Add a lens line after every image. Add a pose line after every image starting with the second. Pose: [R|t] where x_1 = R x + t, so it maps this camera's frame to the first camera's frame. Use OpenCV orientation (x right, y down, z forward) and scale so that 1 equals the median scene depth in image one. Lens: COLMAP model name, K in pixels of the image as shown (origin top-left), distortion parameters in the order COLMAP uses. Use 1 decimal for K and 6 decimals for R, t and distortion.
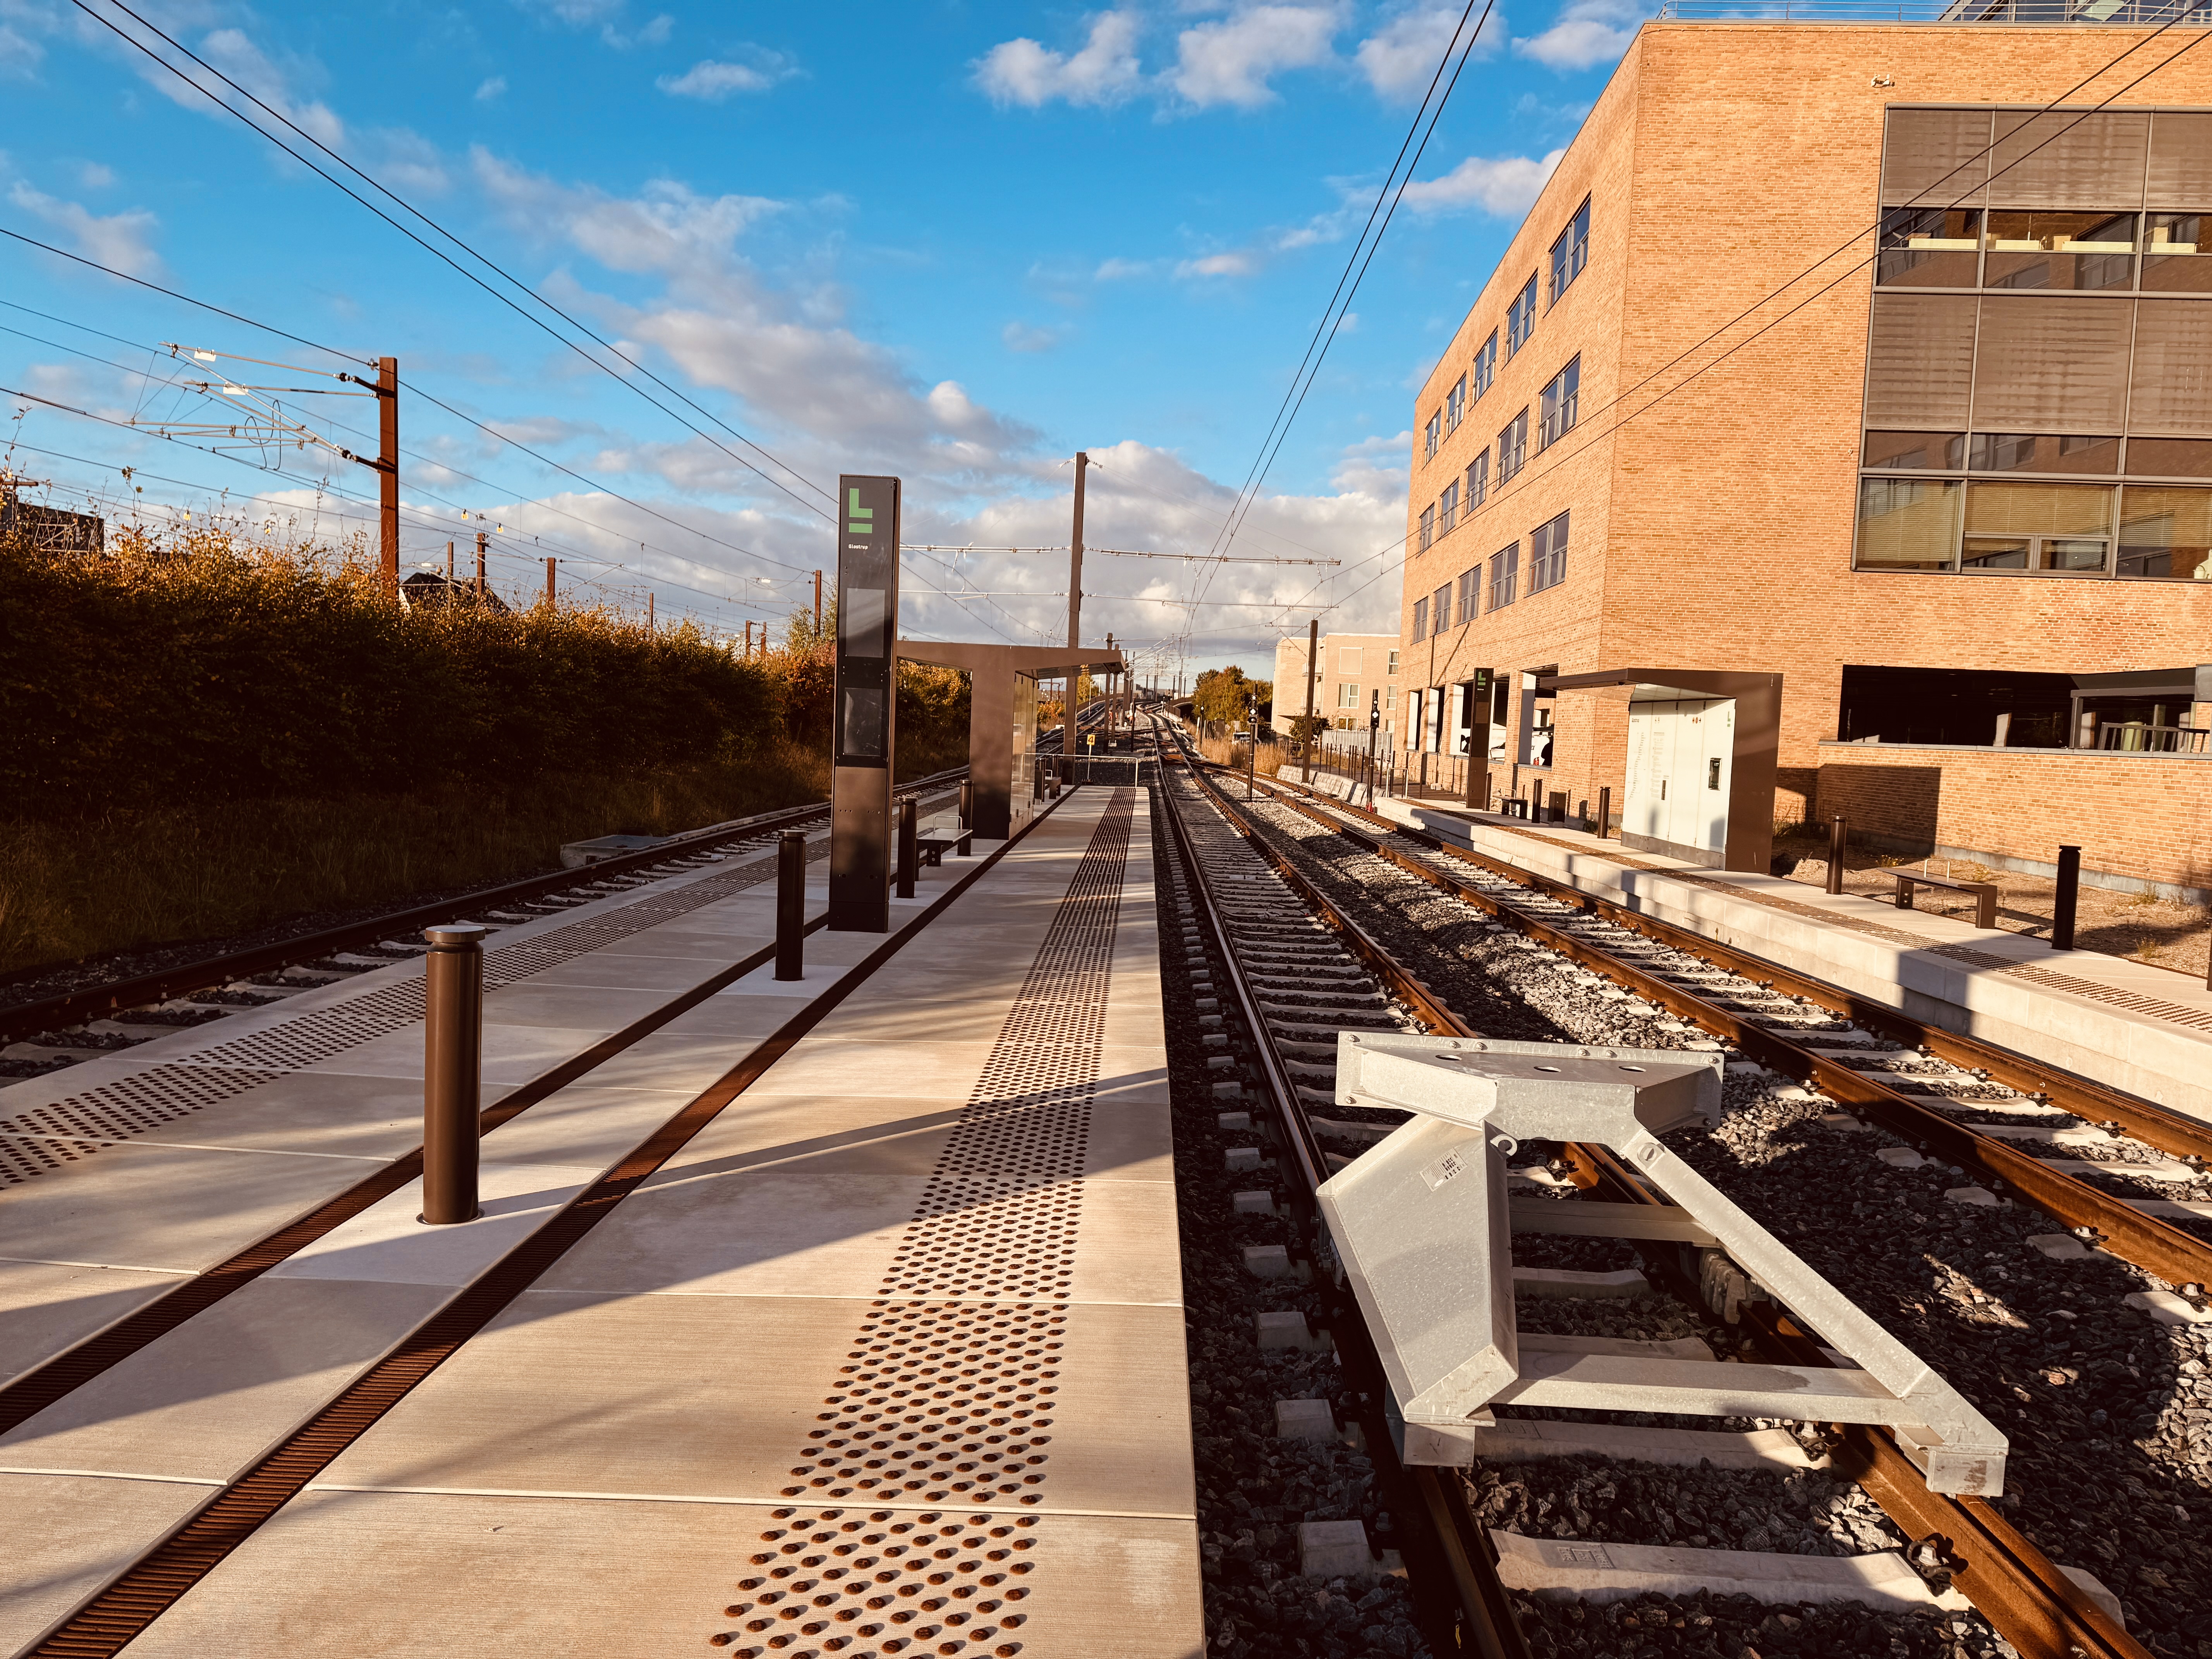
lens RADIAL K [[1570.4, 0, 1098.0], [0, 1570.4, 825.1], [0, 0, 1]] dist [0.050018, -0.053837]
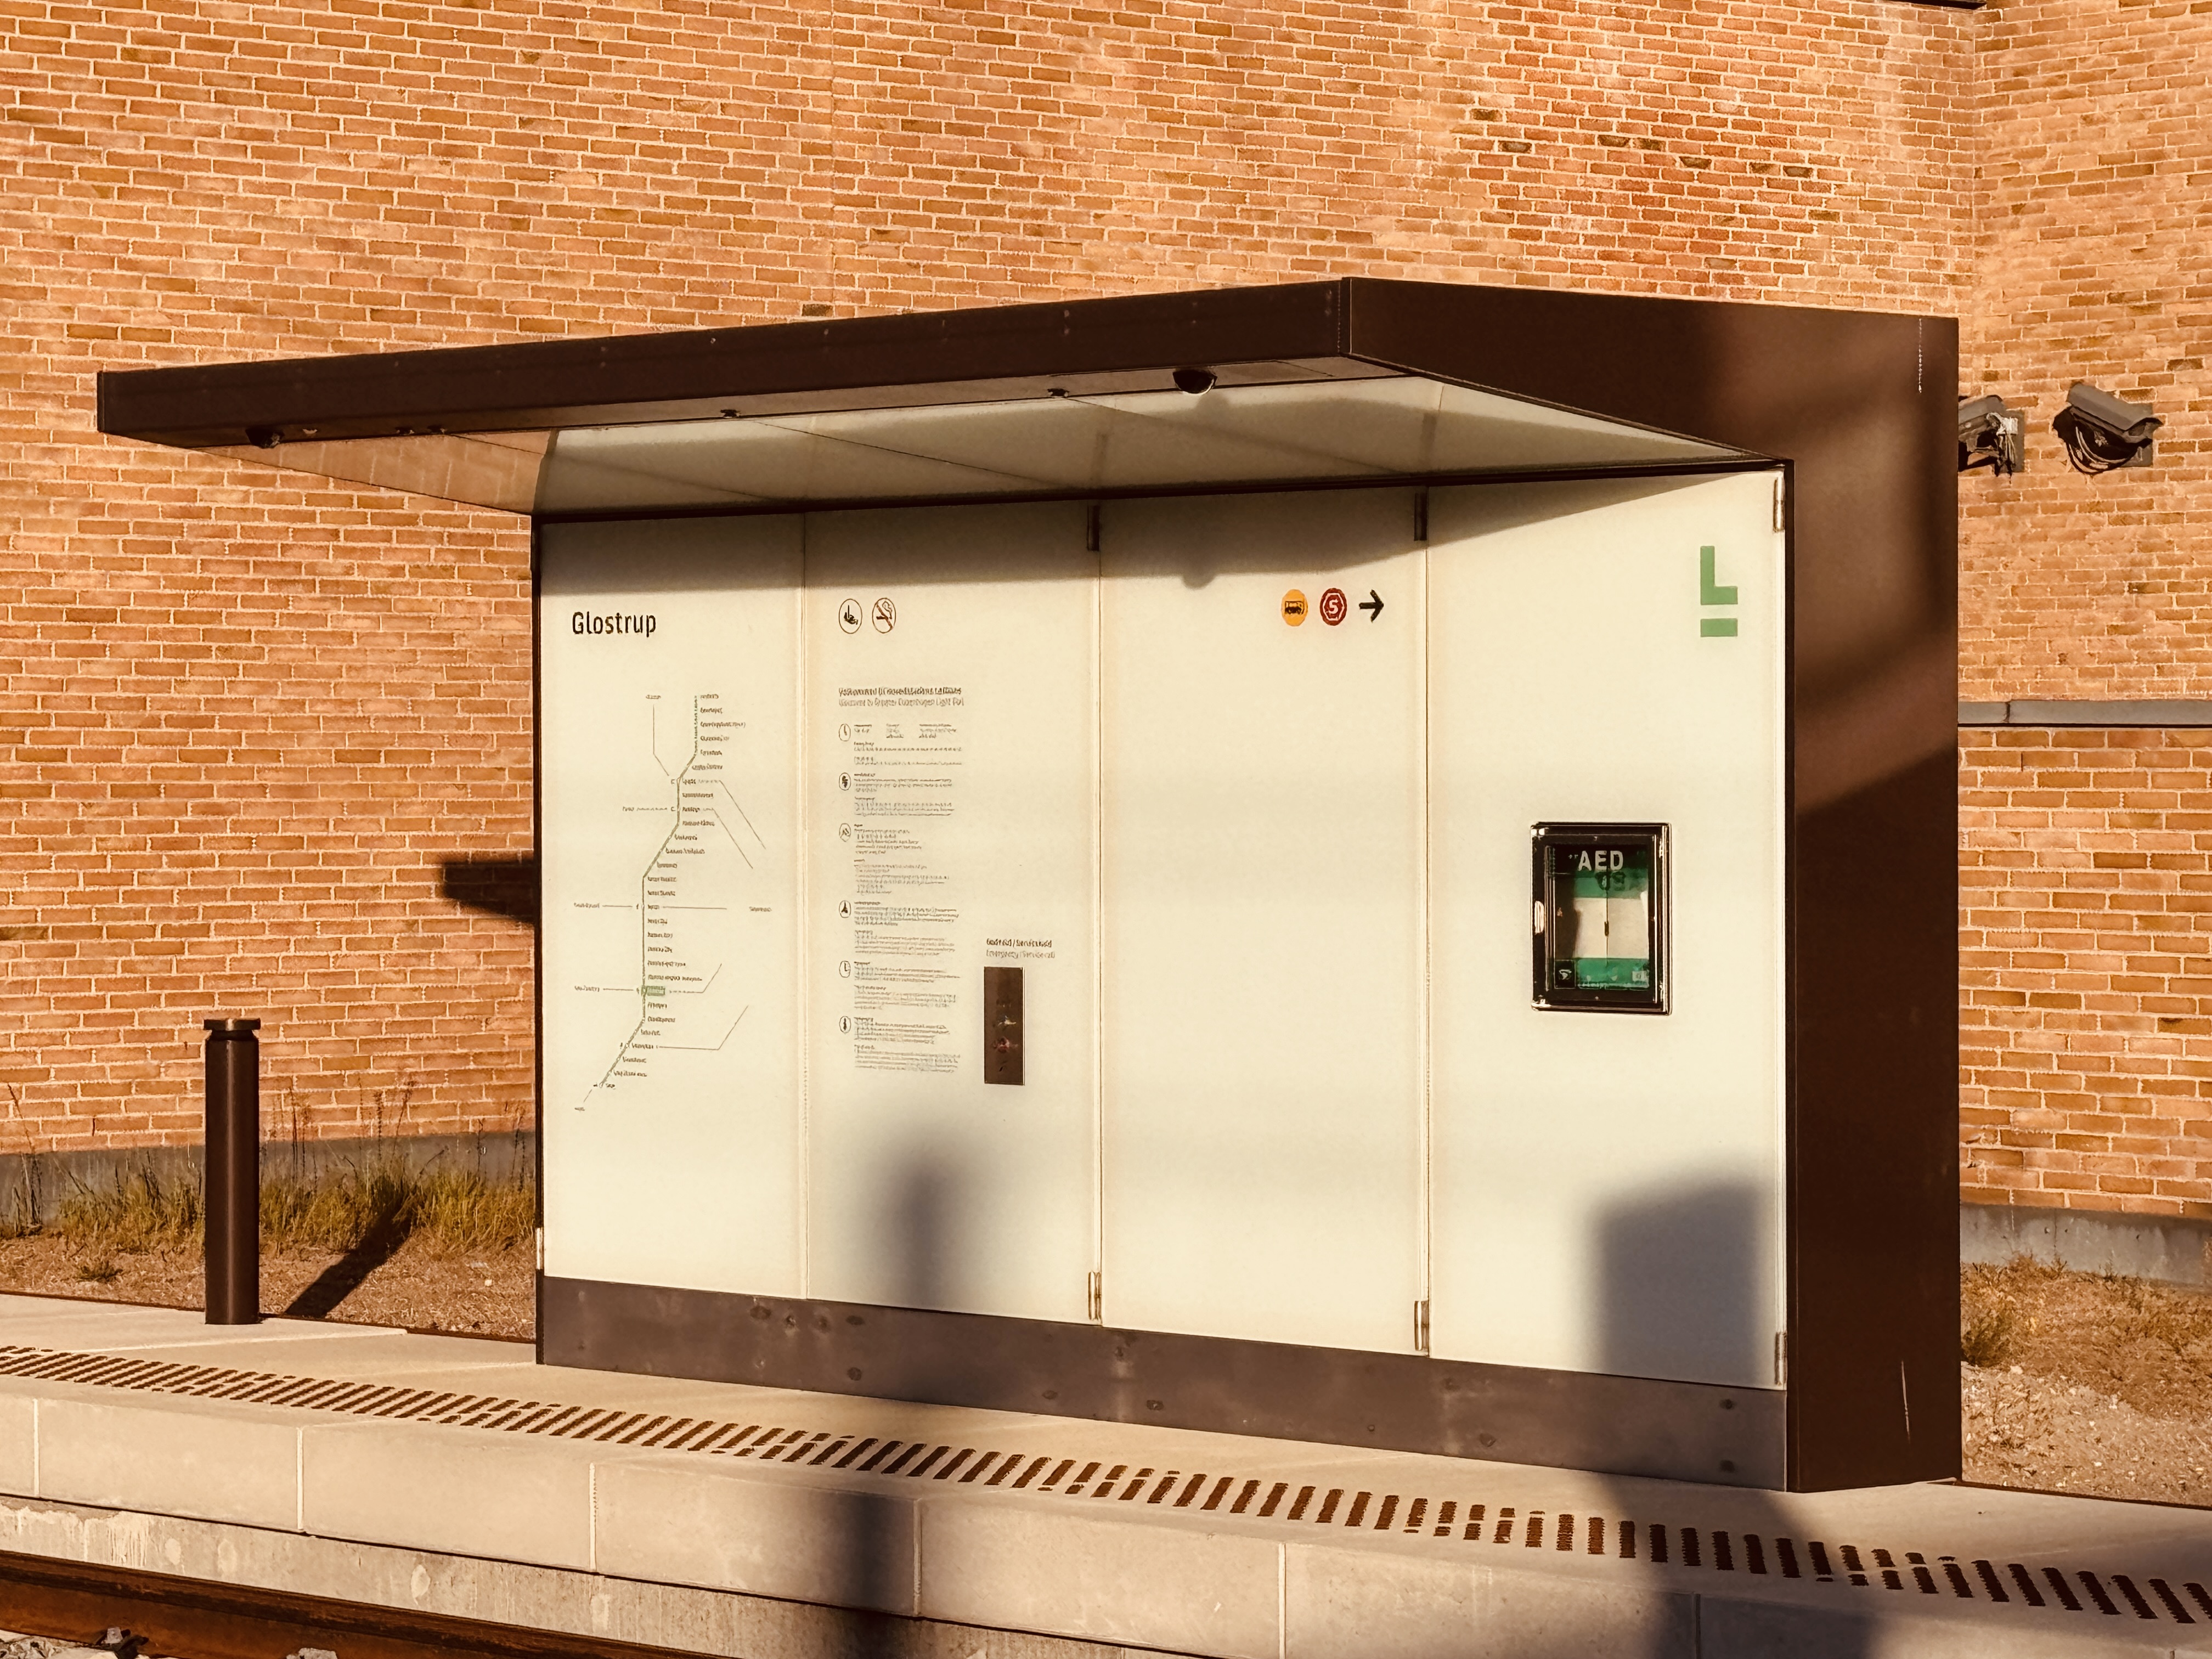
lens RADIAL K [[6424.5, 0, 1102.3], [0, 6424.5, 828.6], [0, 0, 1]] dist [0.192340, -0.554669]
pose [[0.698886, -0.050687, 0.713435, -0.100858], [0.078551, 0.996891, -0.006123, -0.030506], [-0.710907, 0.060321, 0.700695, 0.404688]]
